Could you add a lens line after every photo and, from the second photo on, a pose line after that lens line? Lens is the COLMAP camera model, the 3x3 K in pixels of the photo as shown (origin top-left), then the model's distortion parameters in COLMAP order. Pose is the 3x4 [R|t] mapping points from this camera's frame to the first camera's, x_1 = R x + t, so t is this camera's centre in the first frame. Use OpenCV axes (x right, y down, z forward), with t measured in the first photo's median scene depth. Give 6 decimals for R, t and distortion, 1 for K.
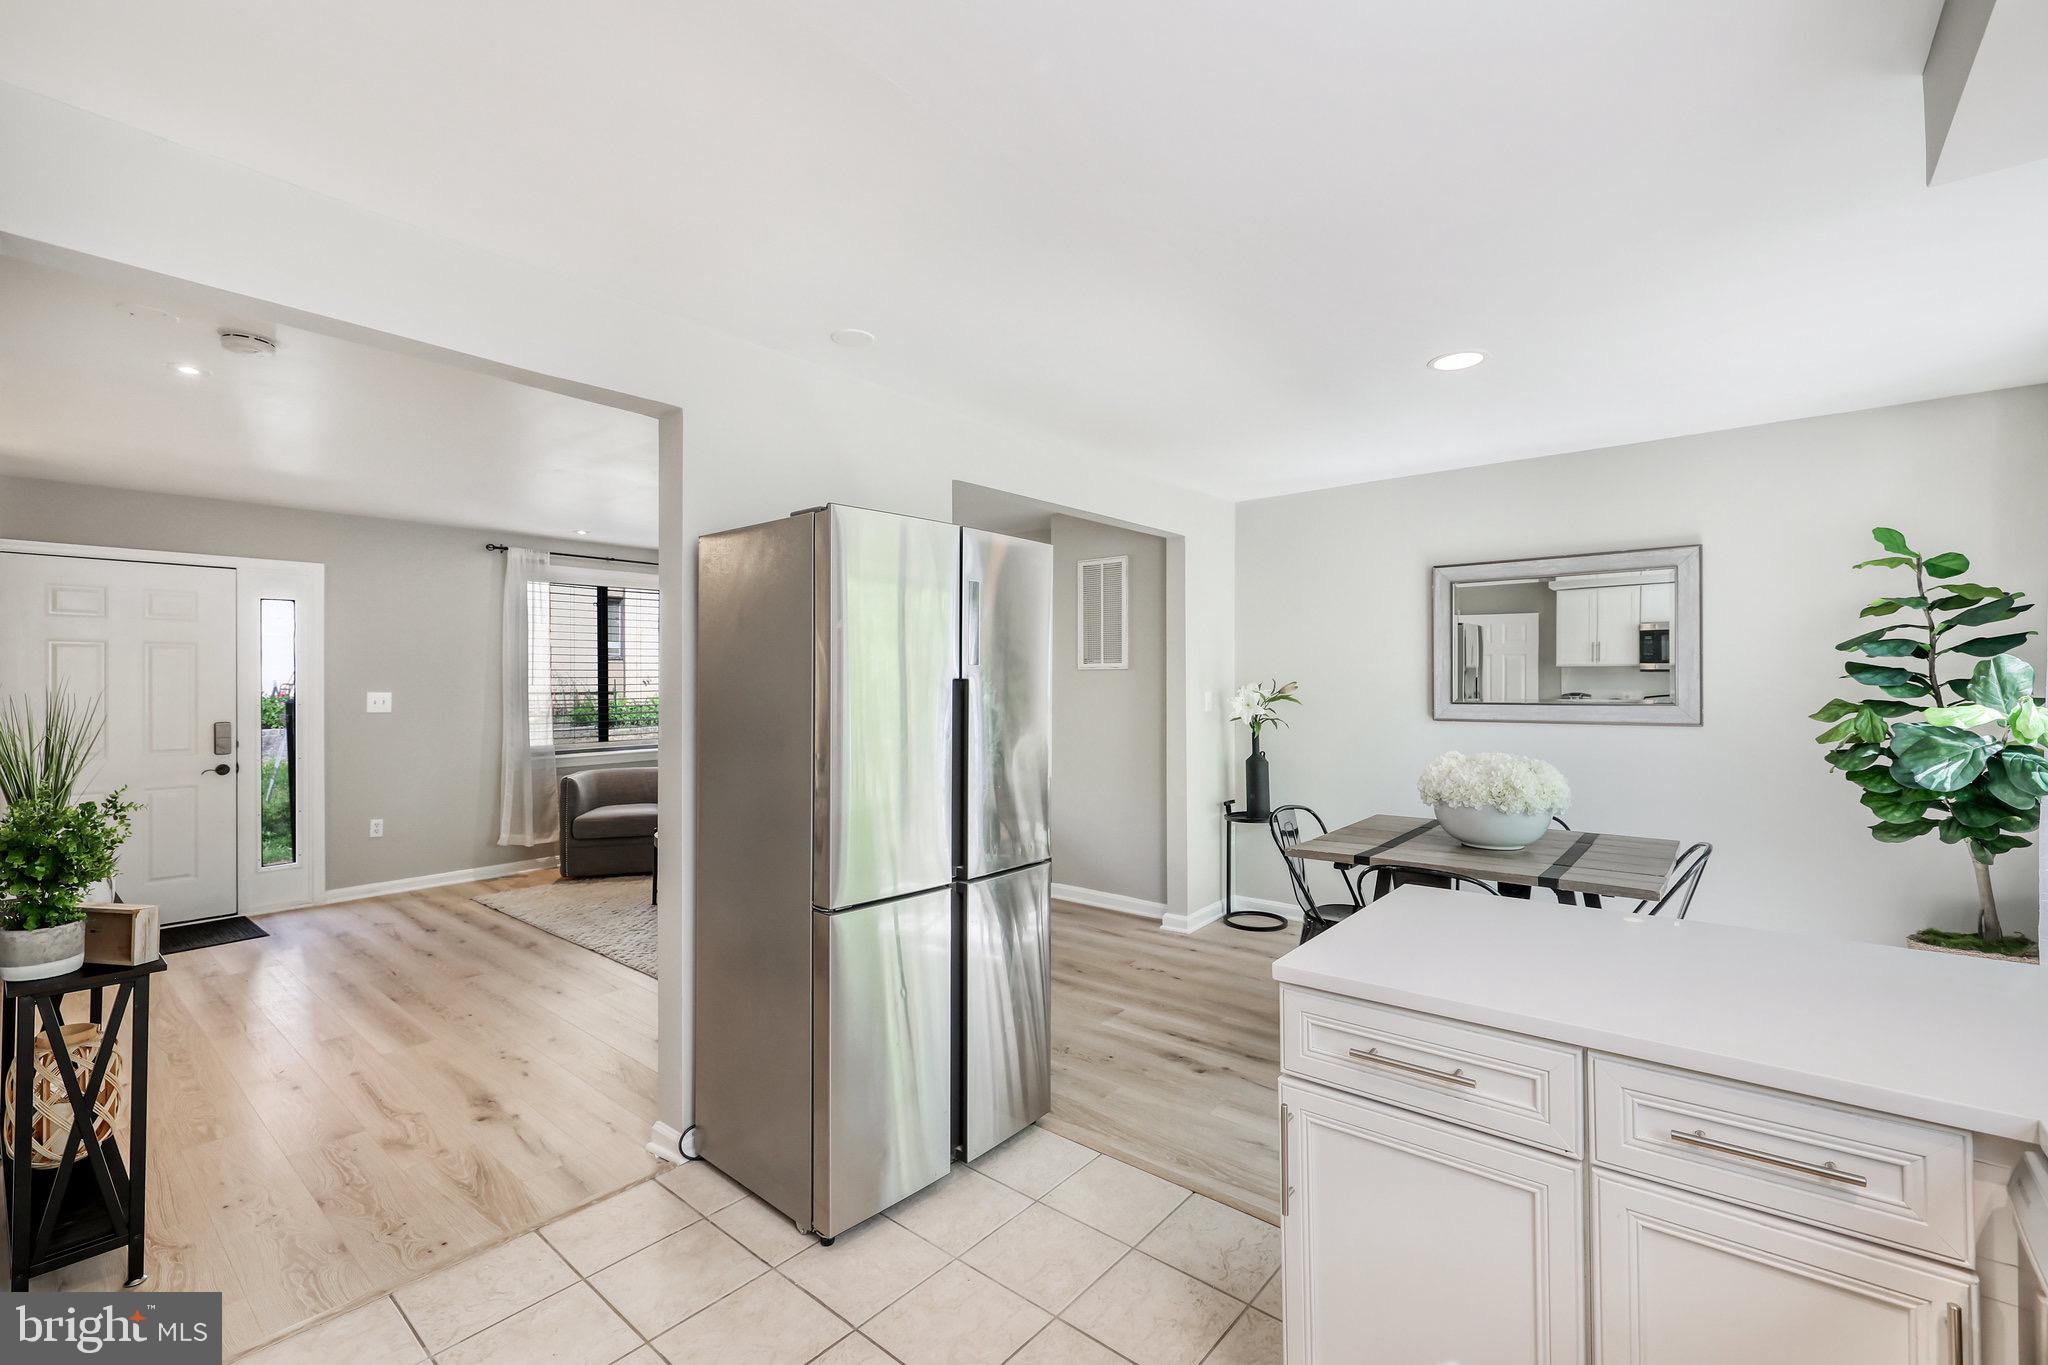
lens RADIAL K [[879.5, 0, 1033.3], [0, 879.5, 680.2], [0, 0, 1]] dist [-0.002446, -0.000221]
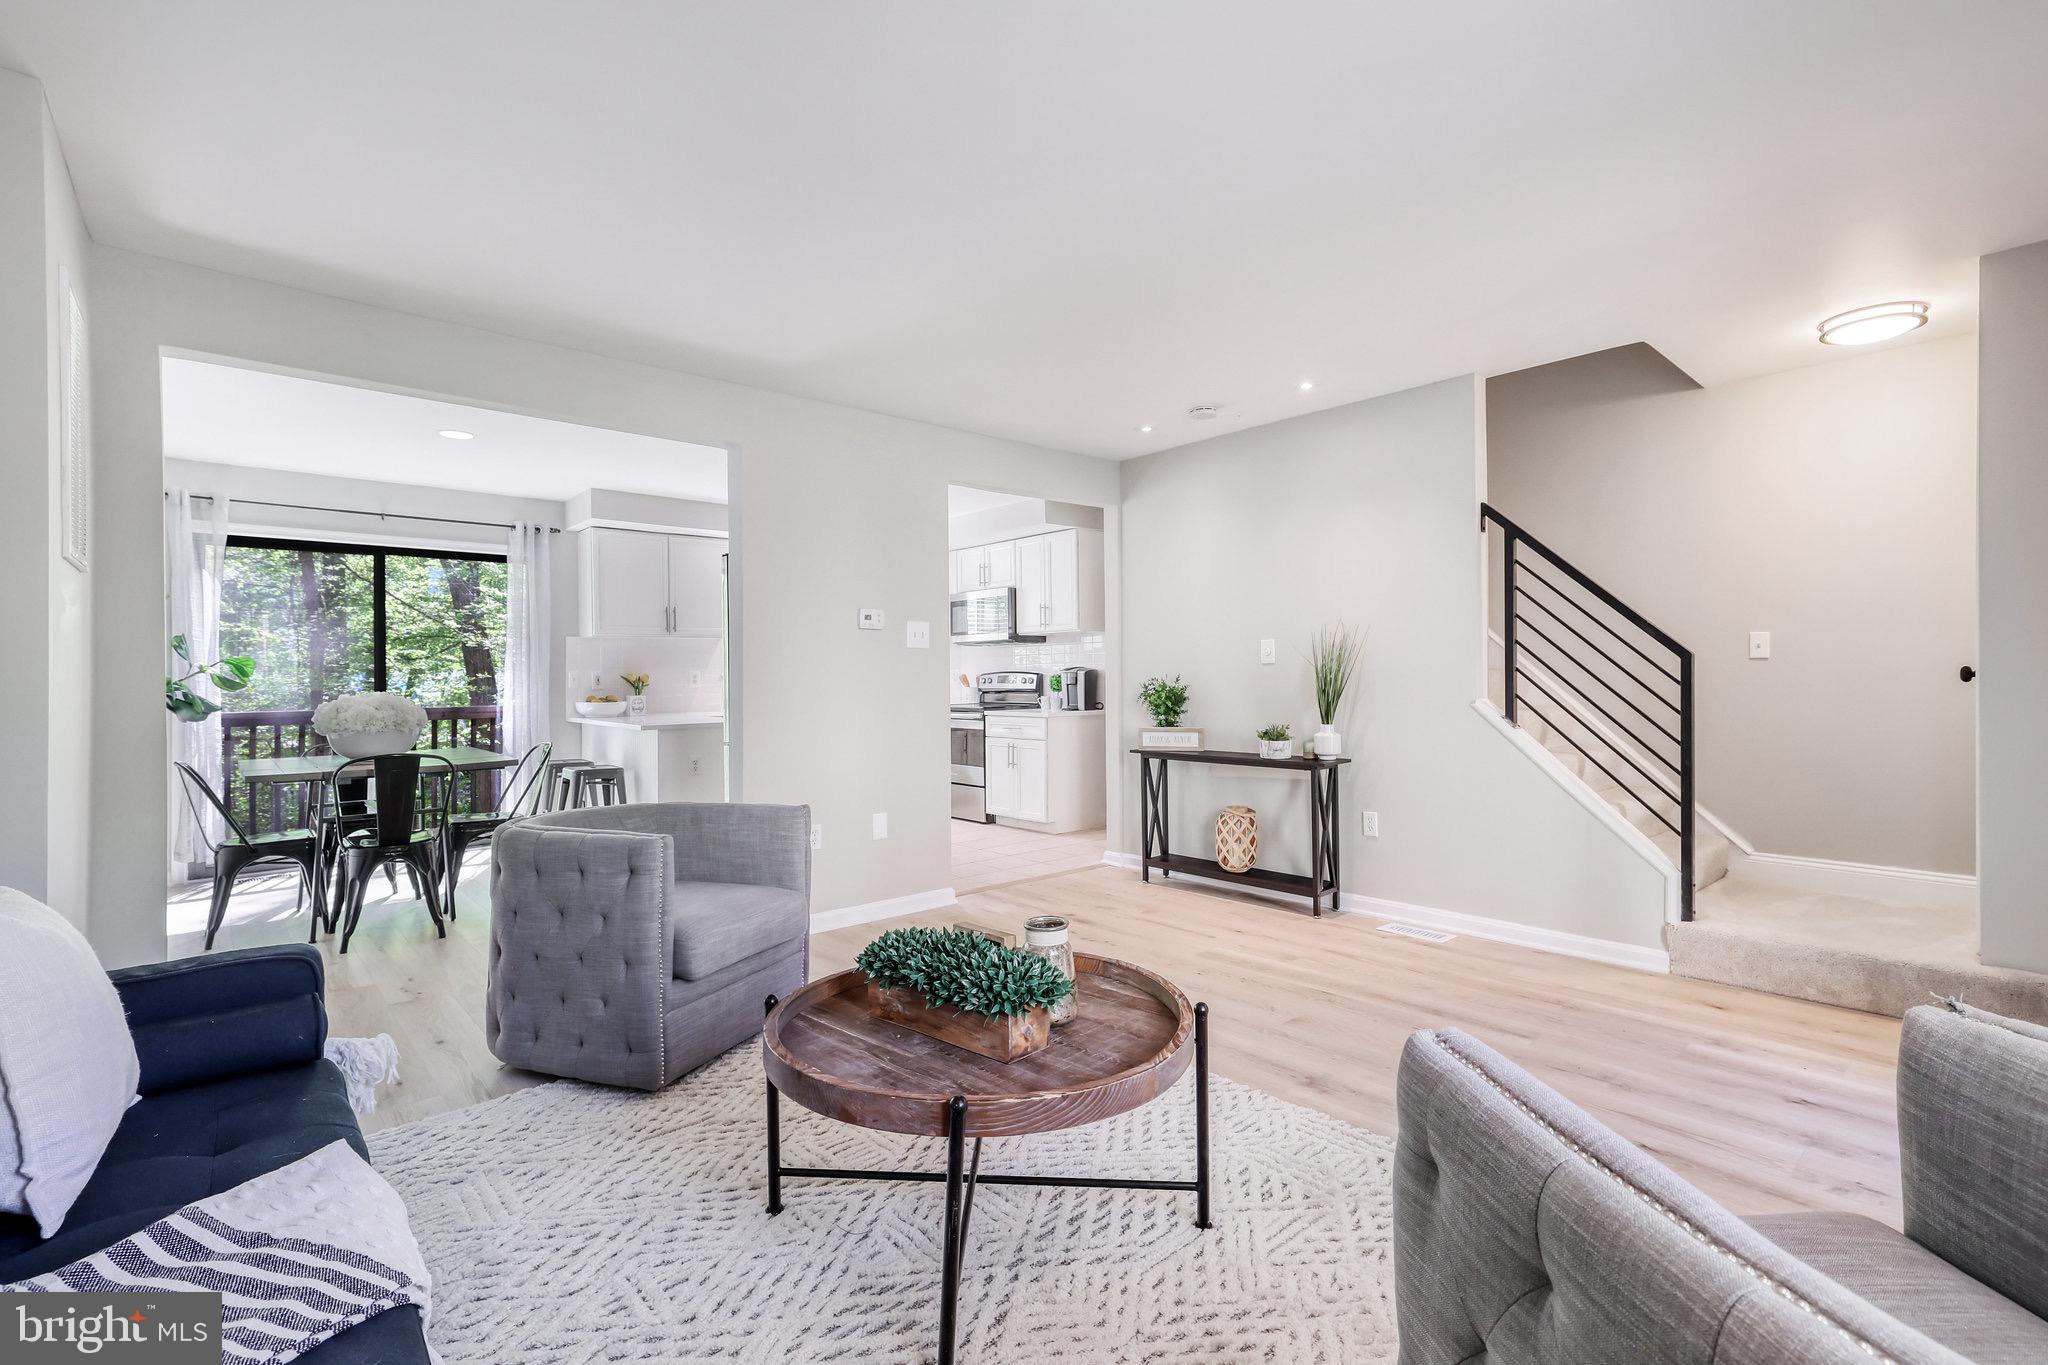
lens RADIAL K [[936.1, 0, 1025.0], [0, 936.1, 674.8], [0, 0, 1]] dist [0.001818, 0.000362]
pose [[-0.987389, 0.015288, 0.157576, -0.637218], [0.014825, 0.999882, -0.004113, 0.069749], [-0.157620, -0.001725, -0.987498, 2.061217]]
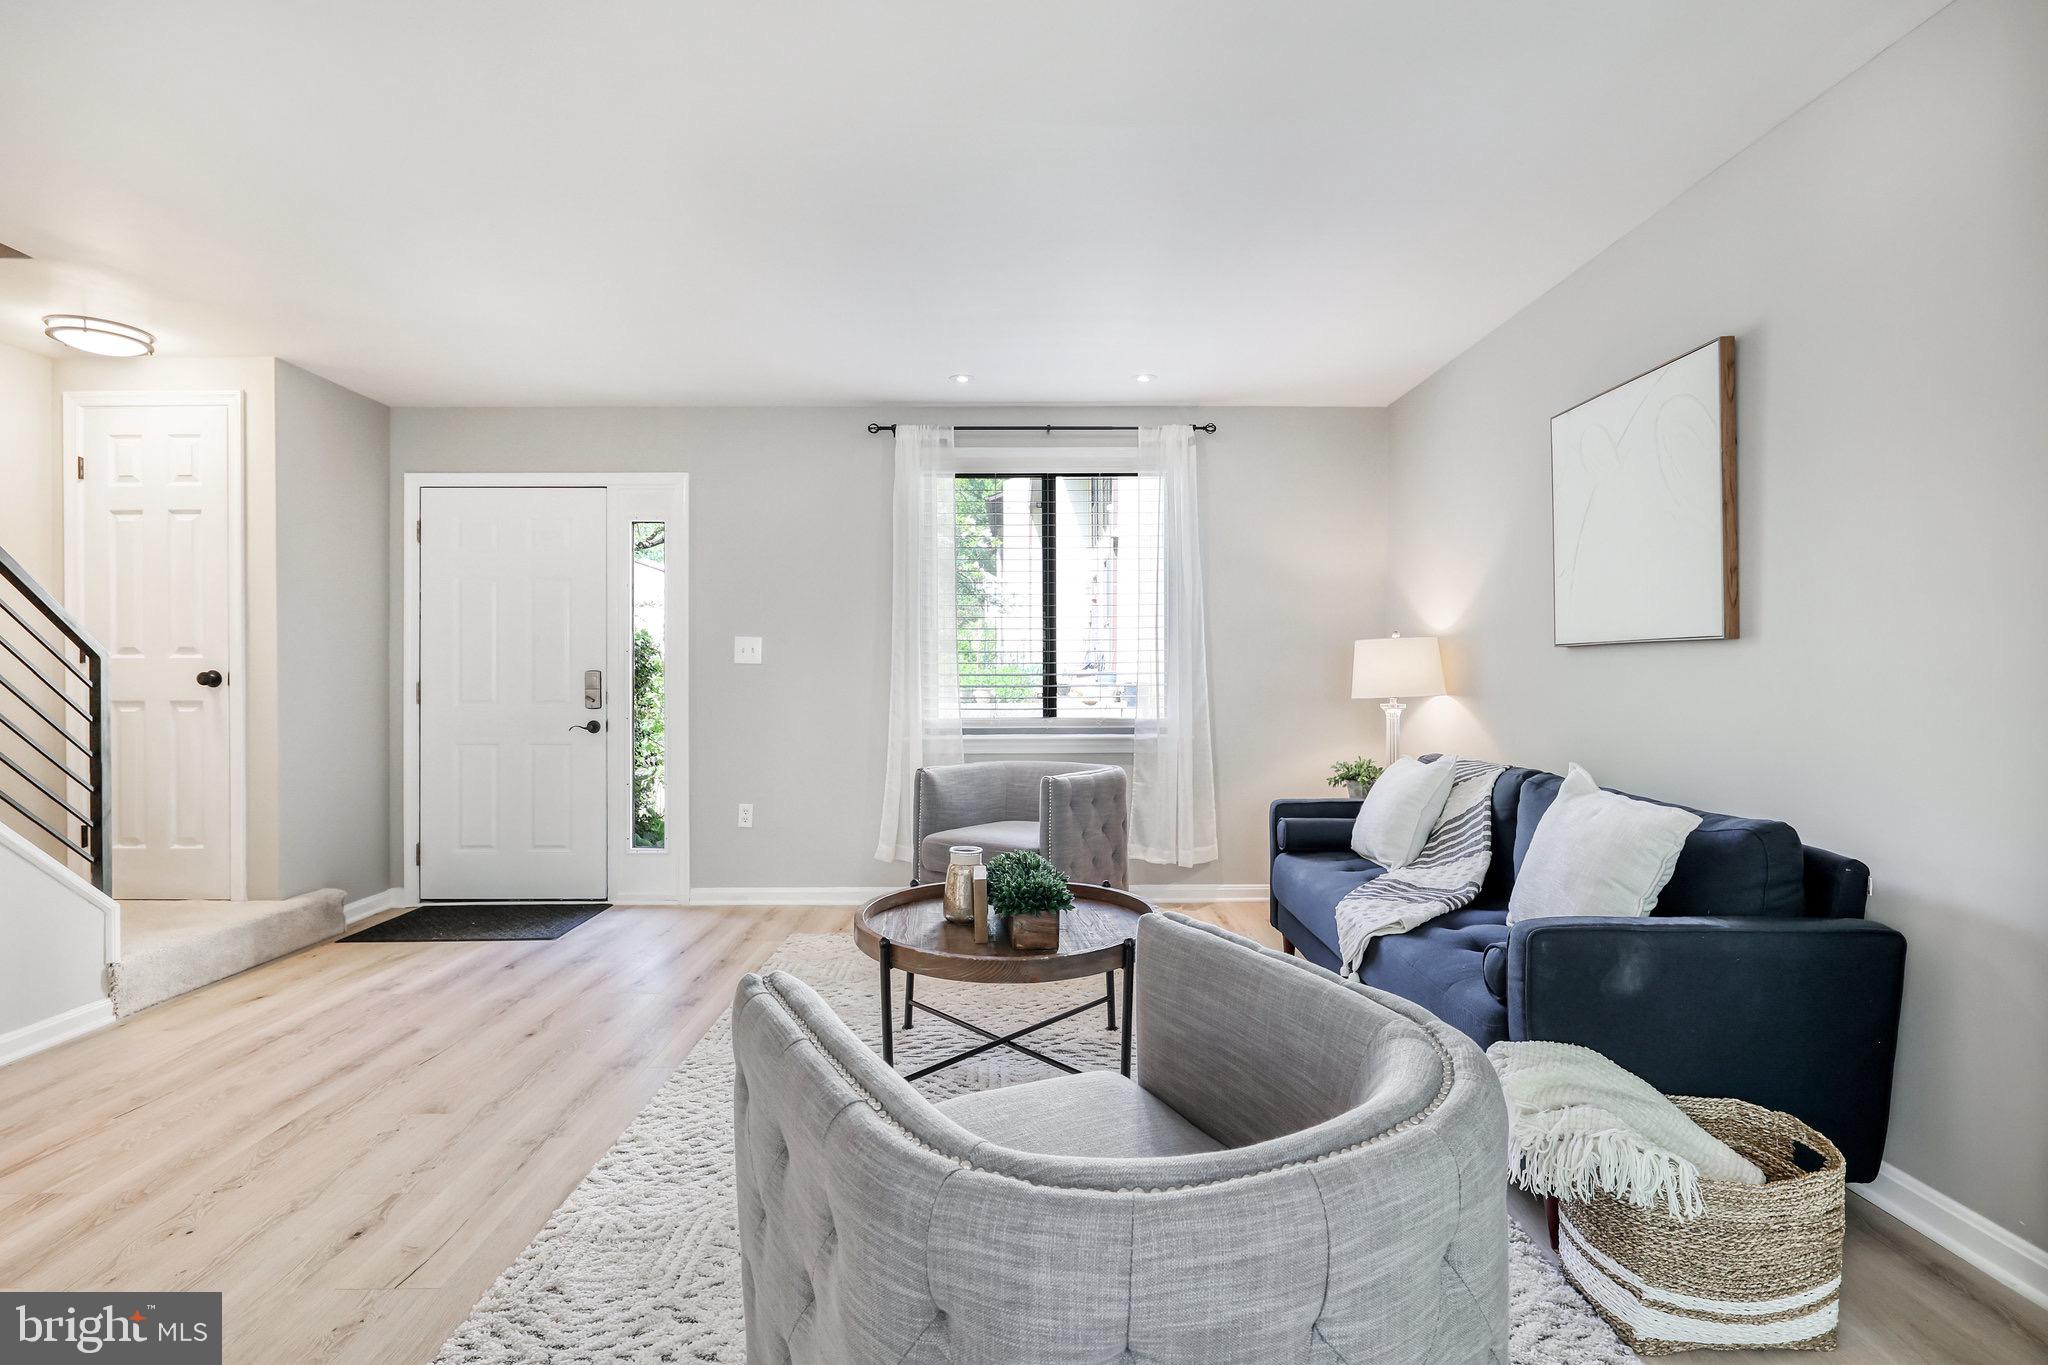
lens RADIAL K [[950.0, 0, 1024.0], [0, 950.0, 682.5], [0, 0, 1]] dist [-0.001063, 0.000070]
pose [[0.642243, 0.008070, -0.766459, 0.059920], [-0.001589, 0.999956, 0.009198, 0.072091], [0.766499, -0.004690, 0.642228, 1.047983]]
